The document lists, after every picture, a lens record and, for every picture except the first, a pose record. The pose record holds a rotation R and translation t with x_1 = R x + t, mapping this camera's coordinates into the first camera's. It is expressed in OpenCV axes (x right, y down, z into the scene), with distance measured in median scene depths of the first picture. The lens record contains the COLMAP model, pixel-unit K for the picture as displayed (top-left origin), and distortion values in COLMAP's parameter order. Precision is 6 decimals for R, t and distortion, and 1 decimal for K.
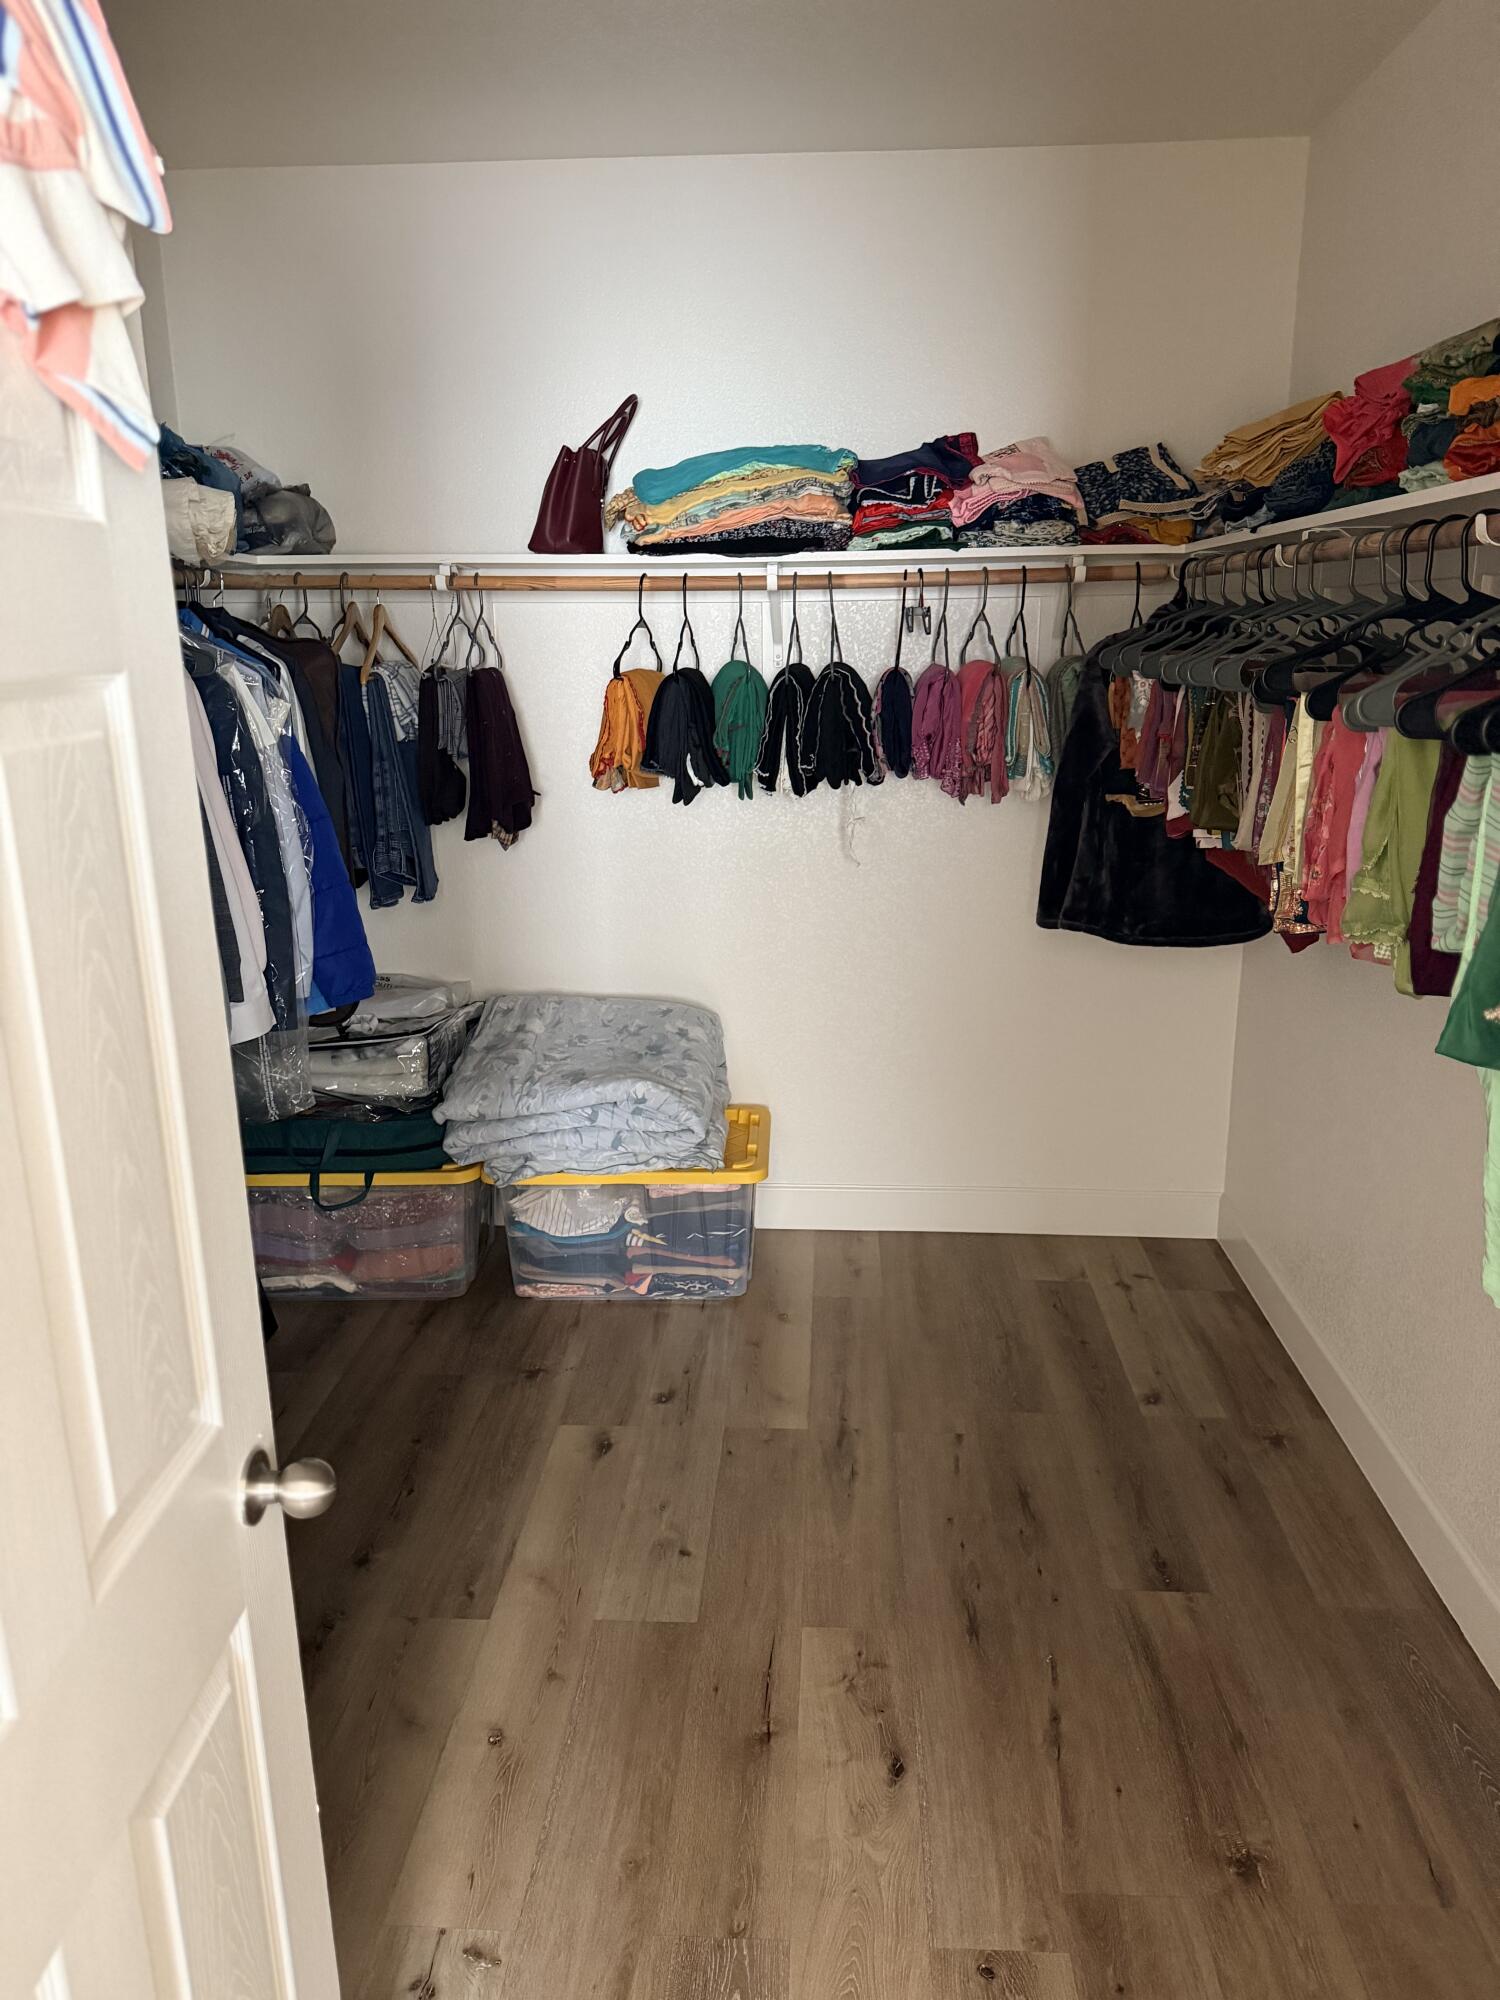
lens RADIAL K [[1437.0, 0, 739.0], [0, 1437.0, 1001.7], [0, 0, 1]] dist [0.036721, -0.046684]
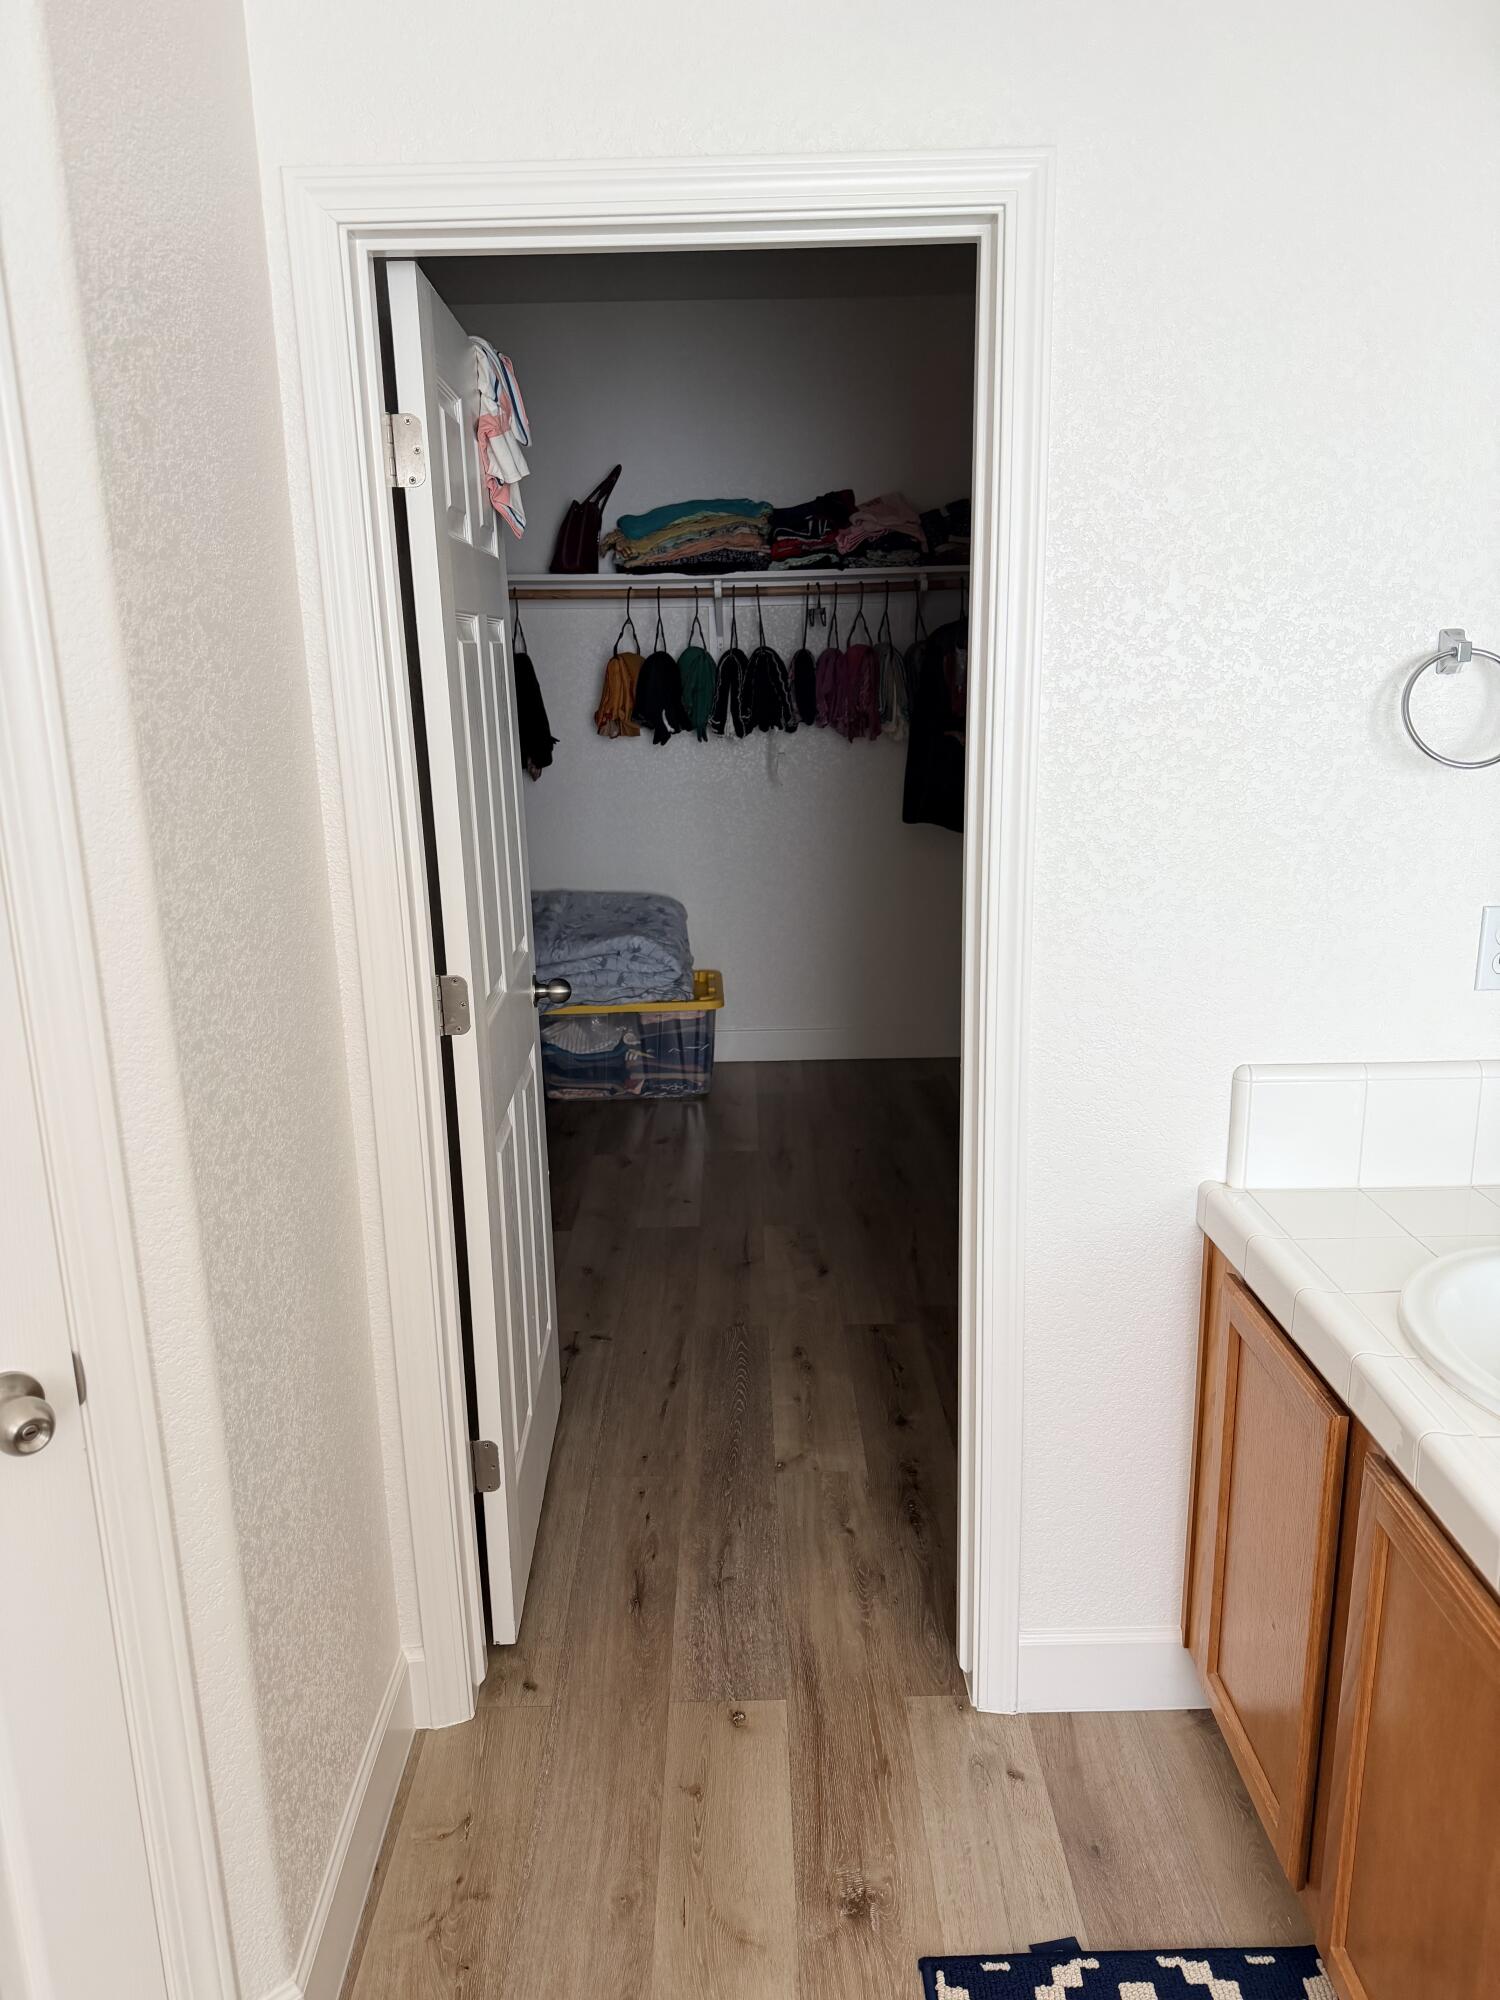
lens RADIAL K [[1437.0, 0, 748.3], [0, 1437.0, 1018.4], [0, 0, 1]] dist [0.036721, -0.046684]
pose [[0.997209, -0.026928, 0.069630, -0.058722], [0.027257, 0.999621, -0.003776, 0.146399], [-0.069502, 0.005664, 0.997566, -0.455562]]
